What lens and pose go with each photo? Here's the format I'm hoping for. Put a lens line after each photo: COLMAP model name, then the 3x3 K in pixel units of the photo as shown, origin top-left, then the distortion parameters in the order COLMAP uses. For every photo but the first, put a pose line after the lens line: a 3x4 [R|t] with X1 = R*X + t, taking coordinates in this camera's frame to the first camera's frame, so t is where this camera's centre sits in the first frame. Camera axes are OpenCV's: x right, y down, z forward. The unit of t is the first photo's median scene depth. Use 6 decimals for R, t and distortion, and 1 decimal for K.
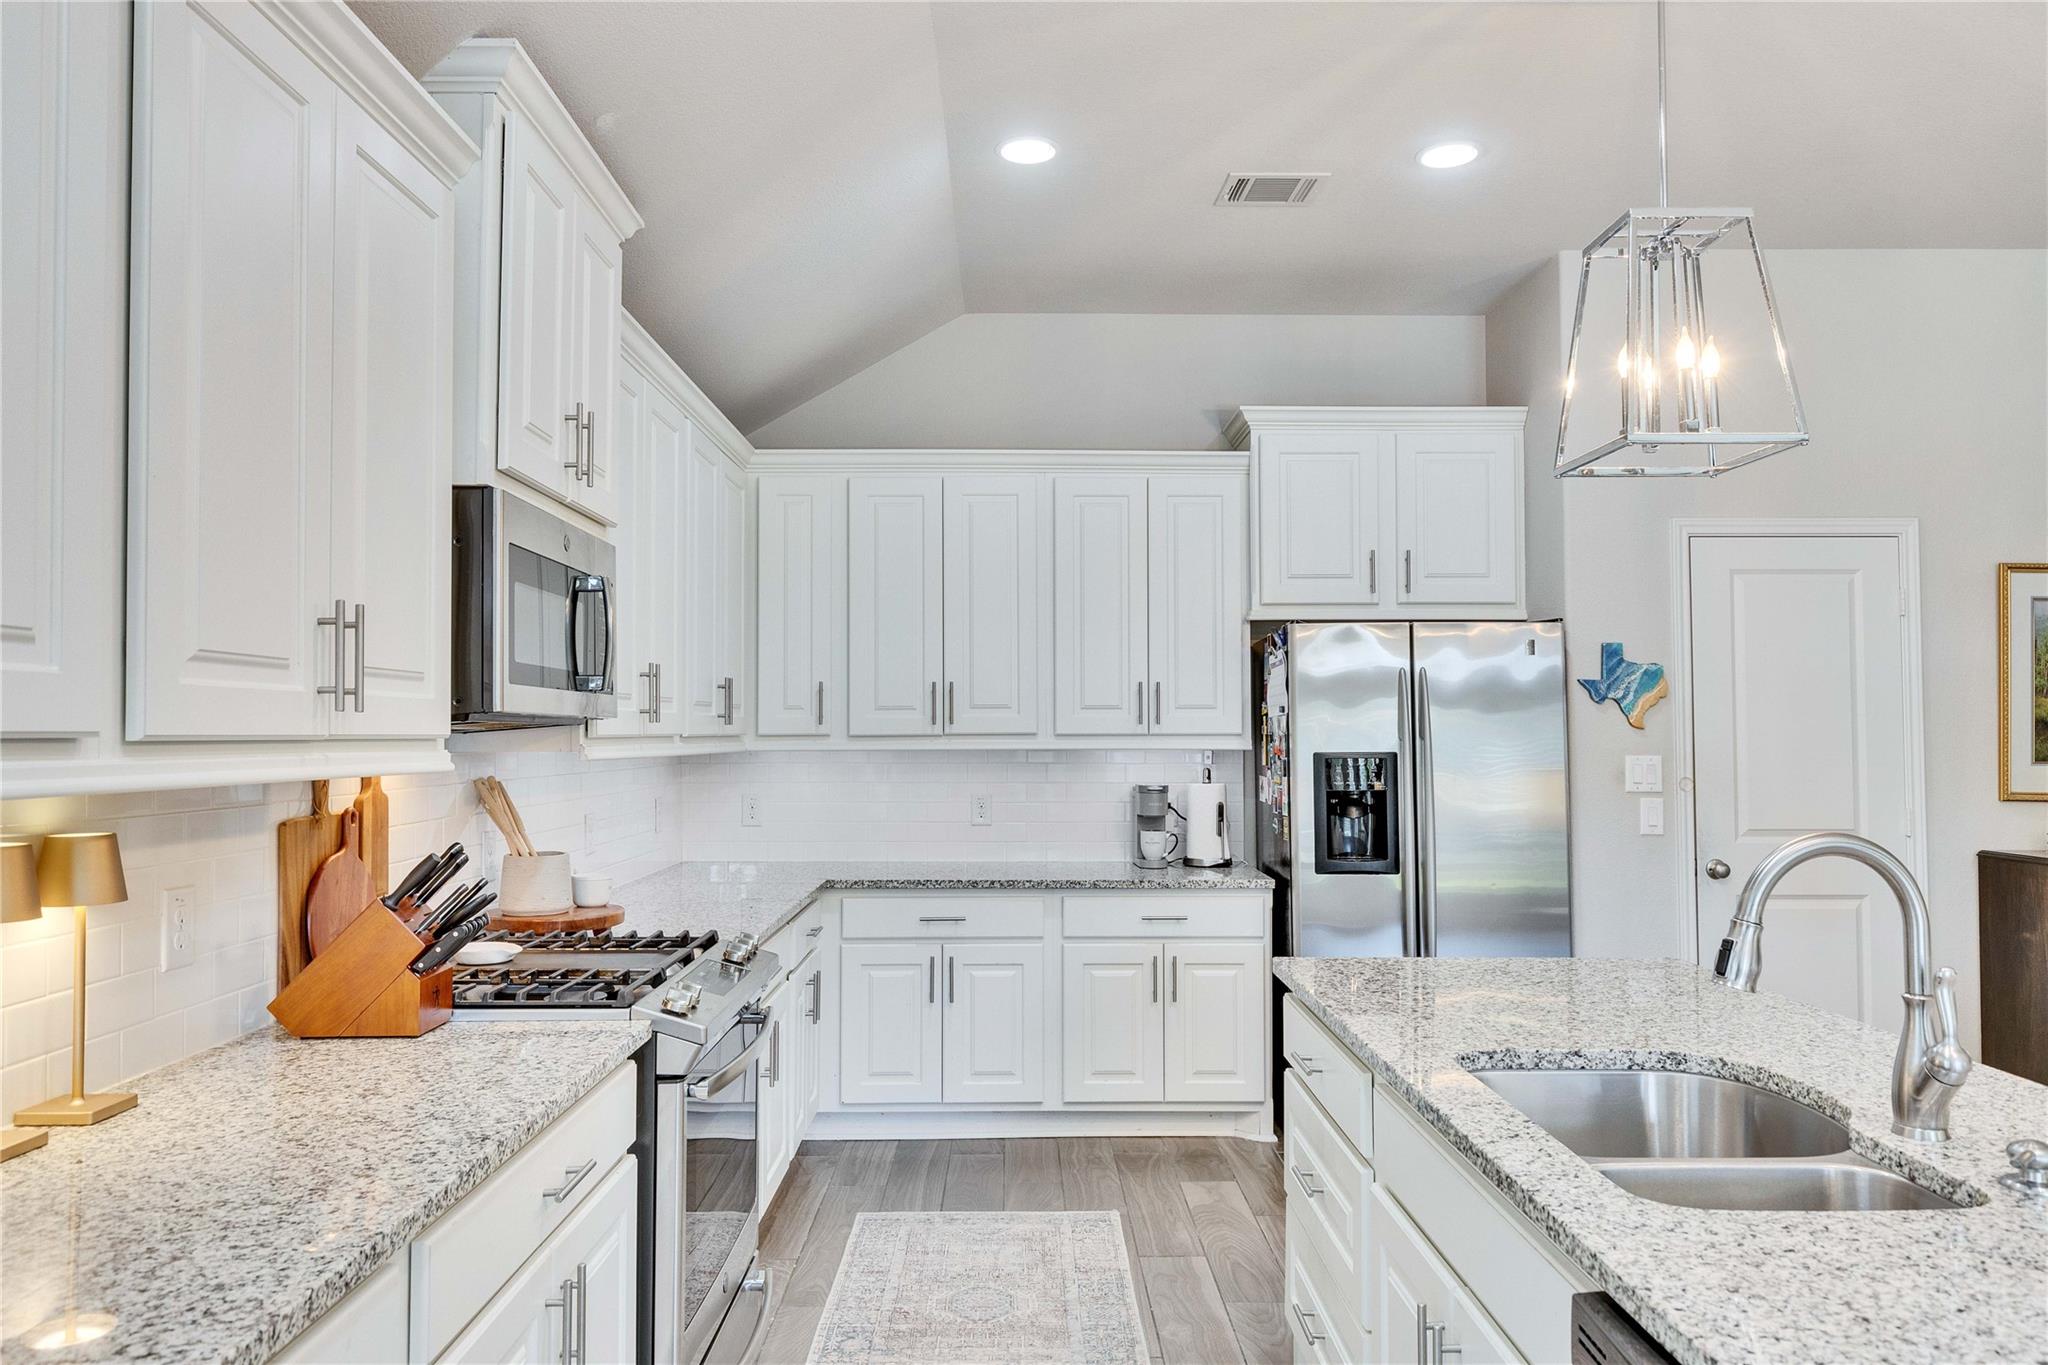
lens RADIAL K [[1389.3, 0, 1024.0], [0, 1389.3, 682.5], [0, 0, 1]] dist [-0.000864, -0.002143]
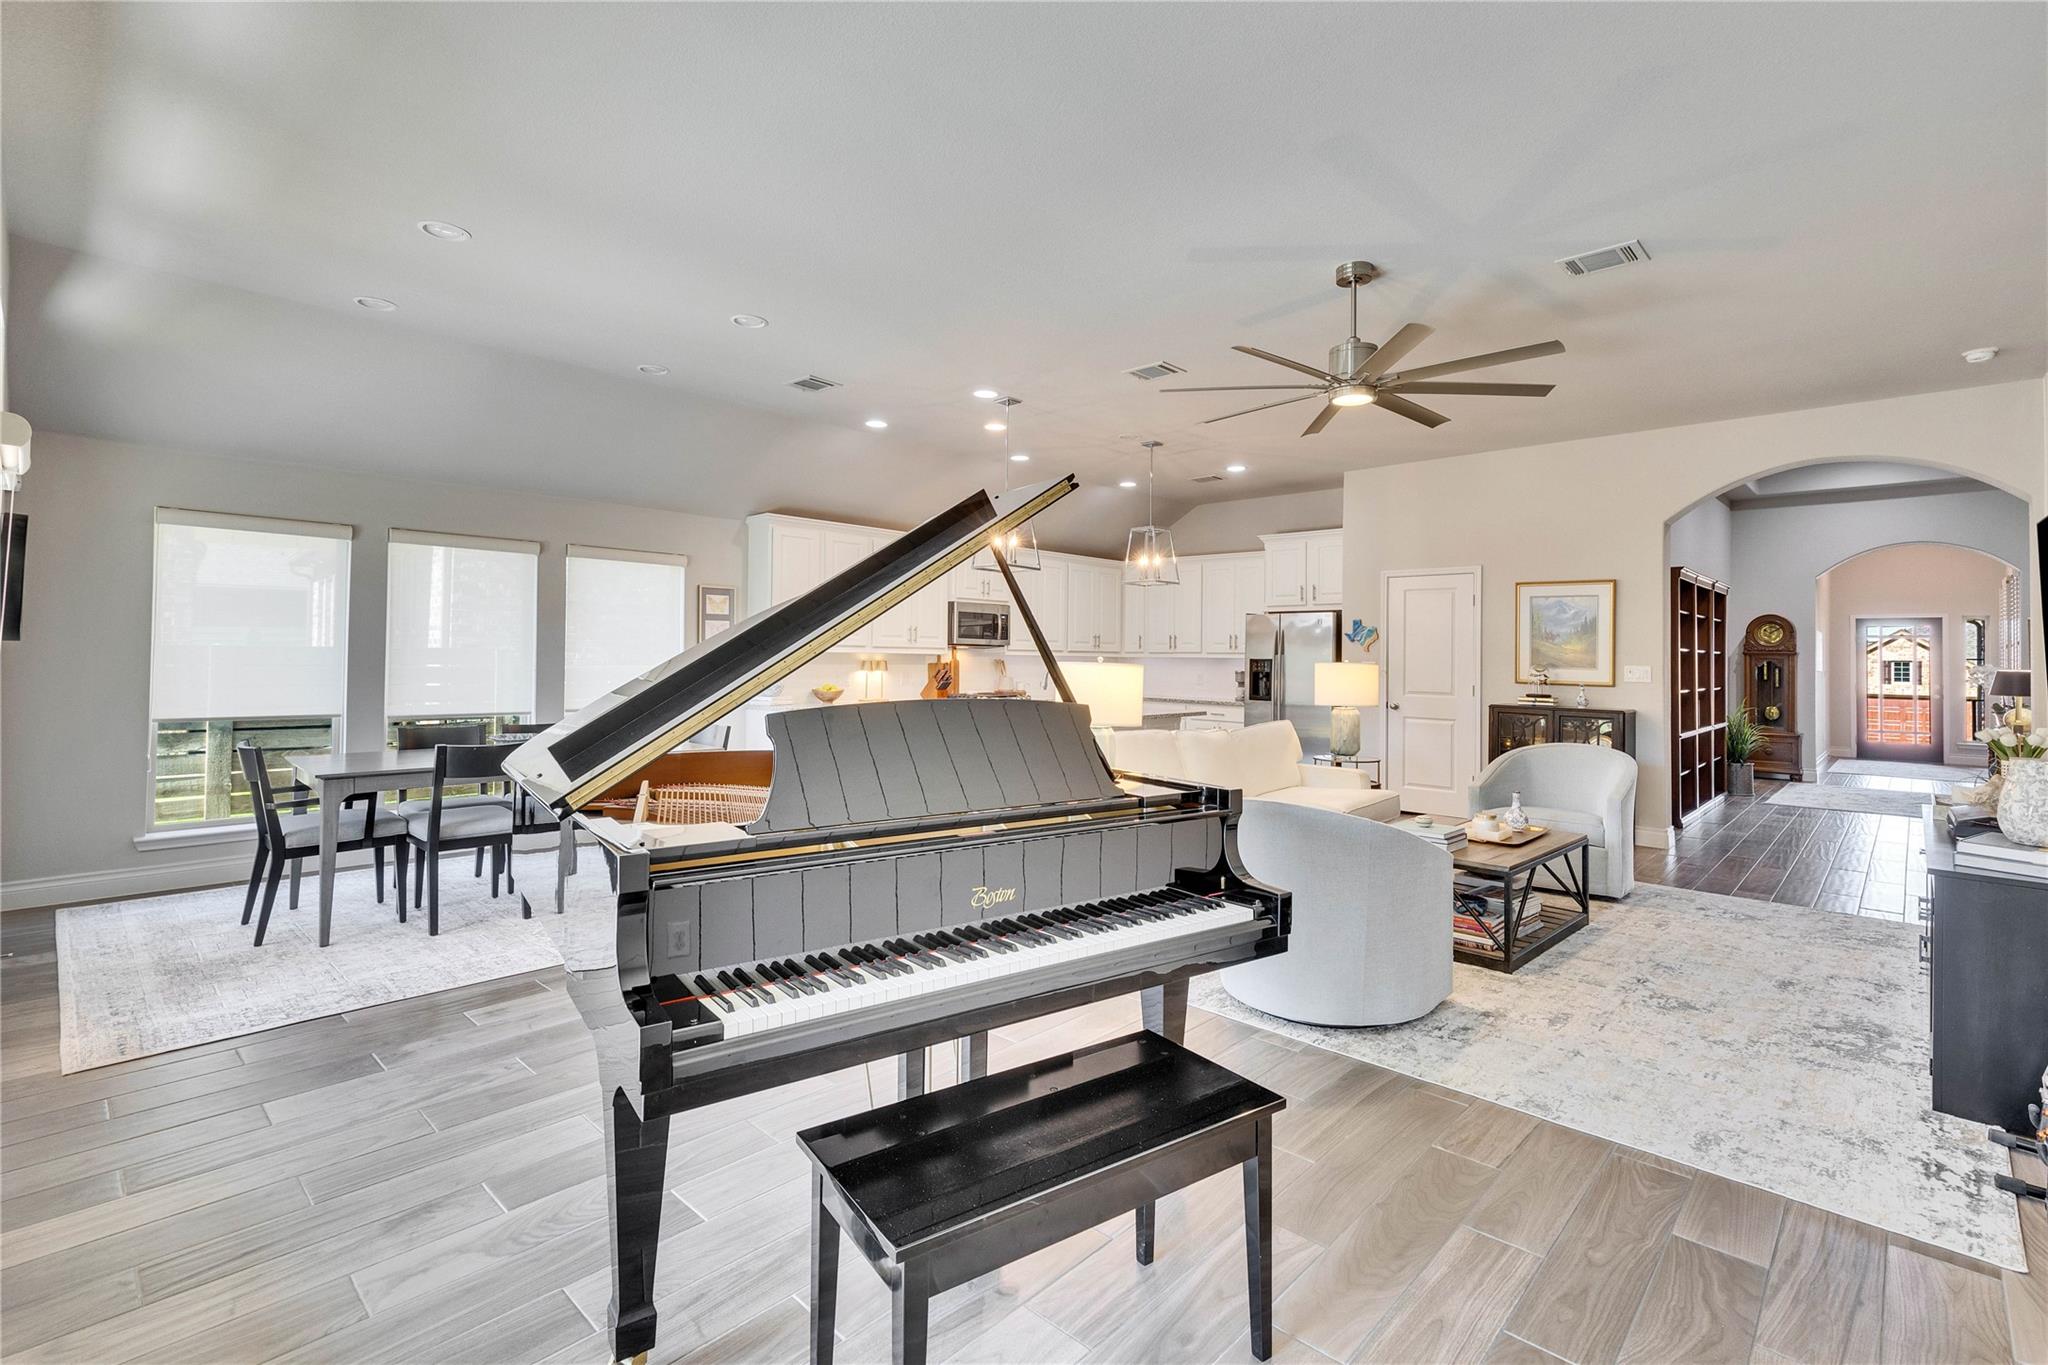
lens RADIAL K [[928.0, 0, 1028.3], [0, 928.0, 636.7], [0, 0, 1]] dist [0.001541, 0.000124]
pose [[0.719793, -0.004329, -0.694175, 1.208148], [0.010584, 0.999933, 0.004739, -0.010245], [0.694108, -0.010759, 0.719790, -0.721200]]
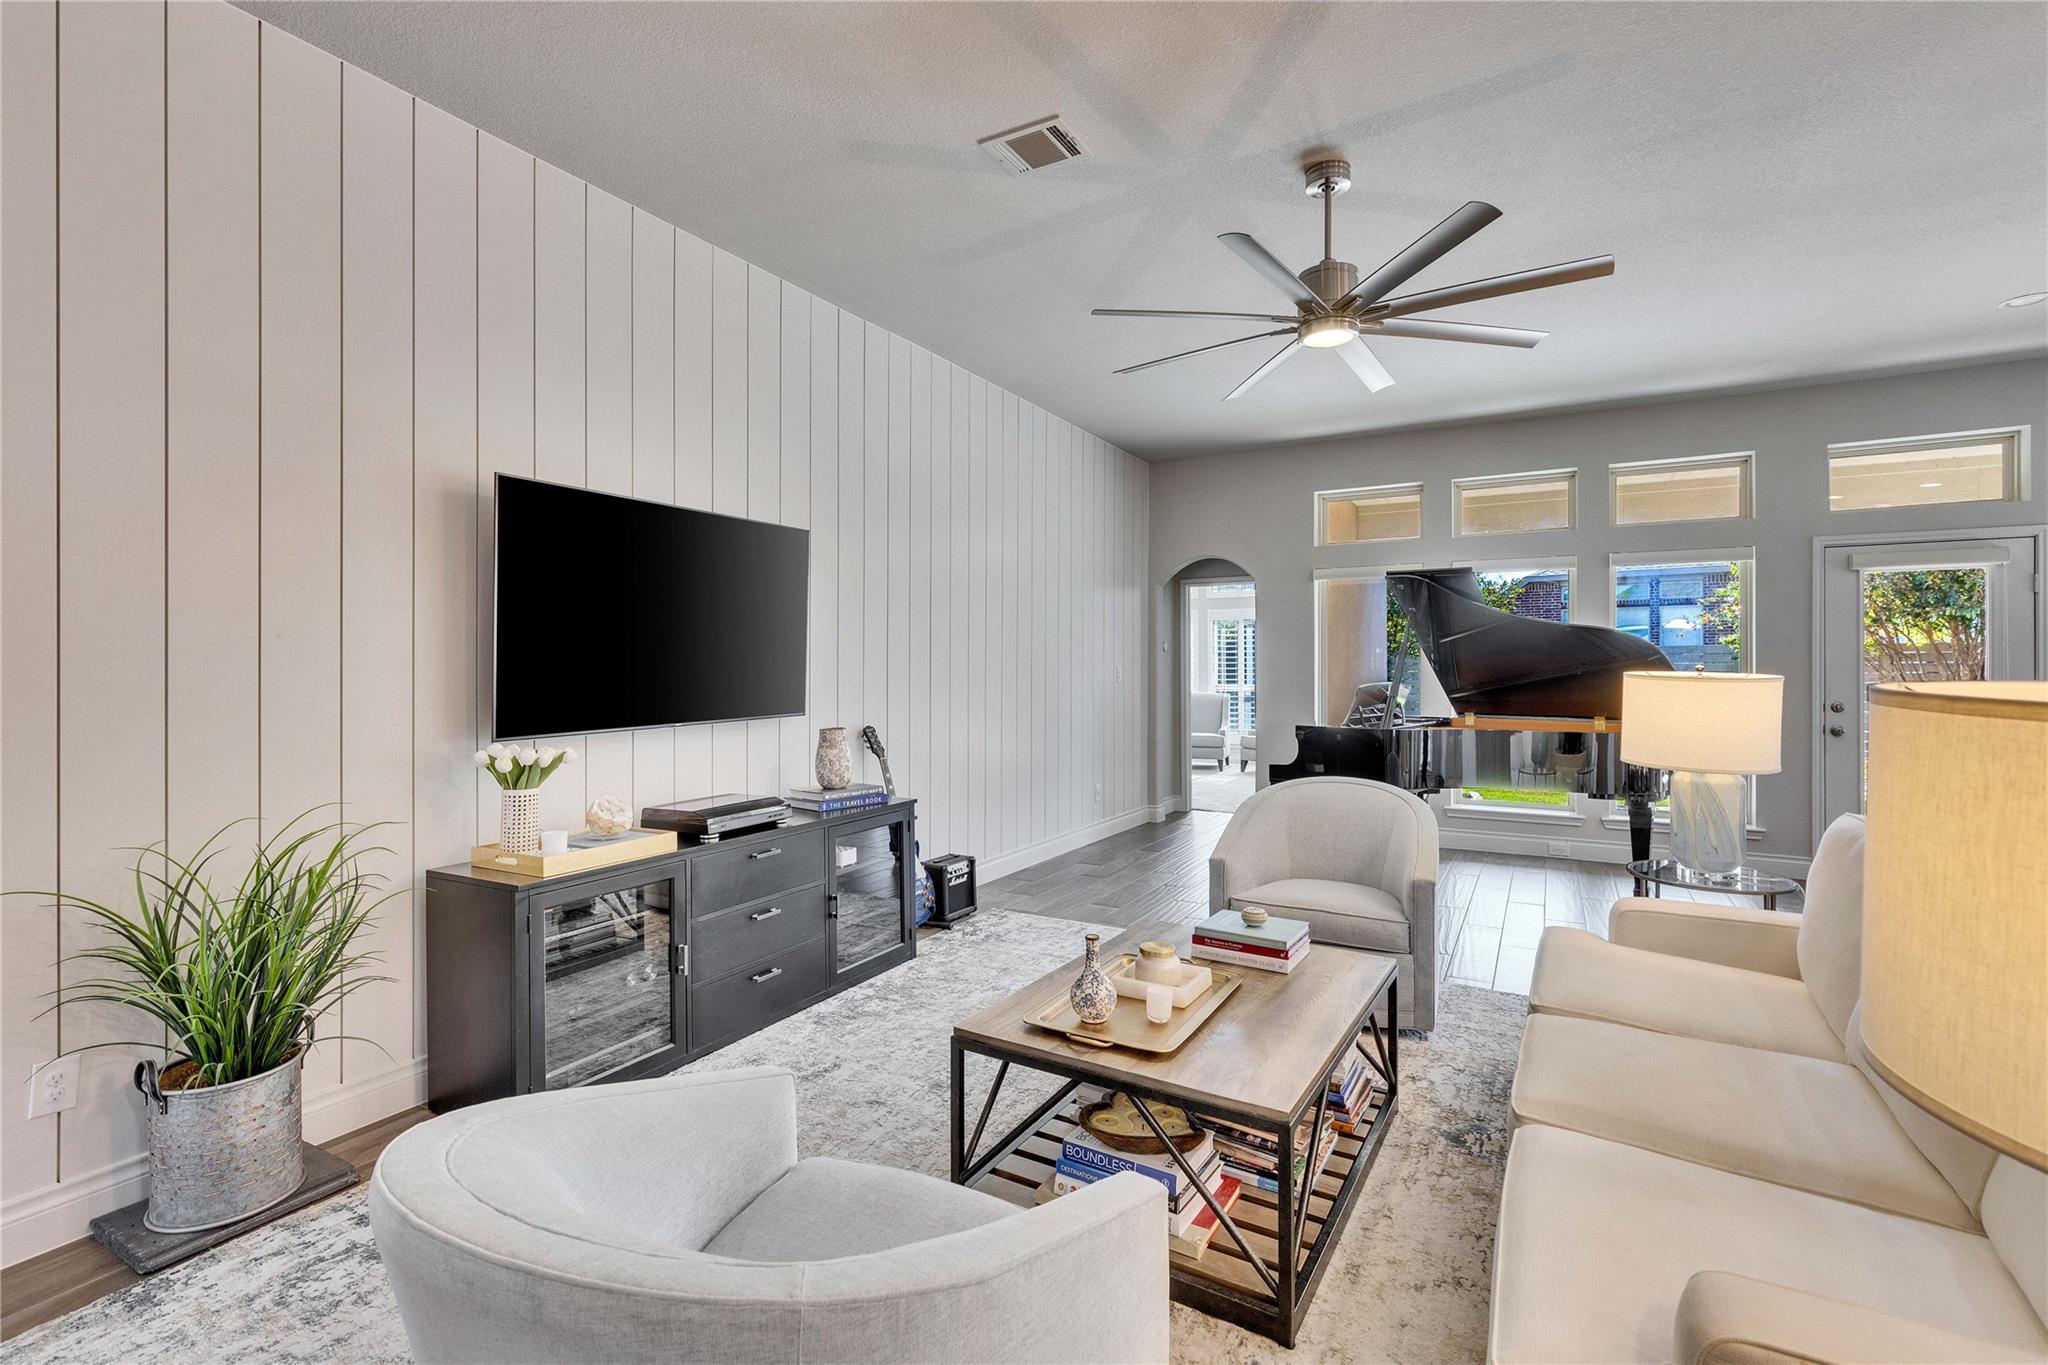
lens RADIAL K [[923.2, 0, 1031.6], [0, 923.2, 666.3], [0, 0, 1]] dist [0.003920, -0.000003]
pose [[-0.867513, 0.001164, 0.497413, 0.678483], [-0.014989, 0.999482, -0.028480, 0.041547], [-0.497189, -0.032162, -0.867046, 0.801039]]
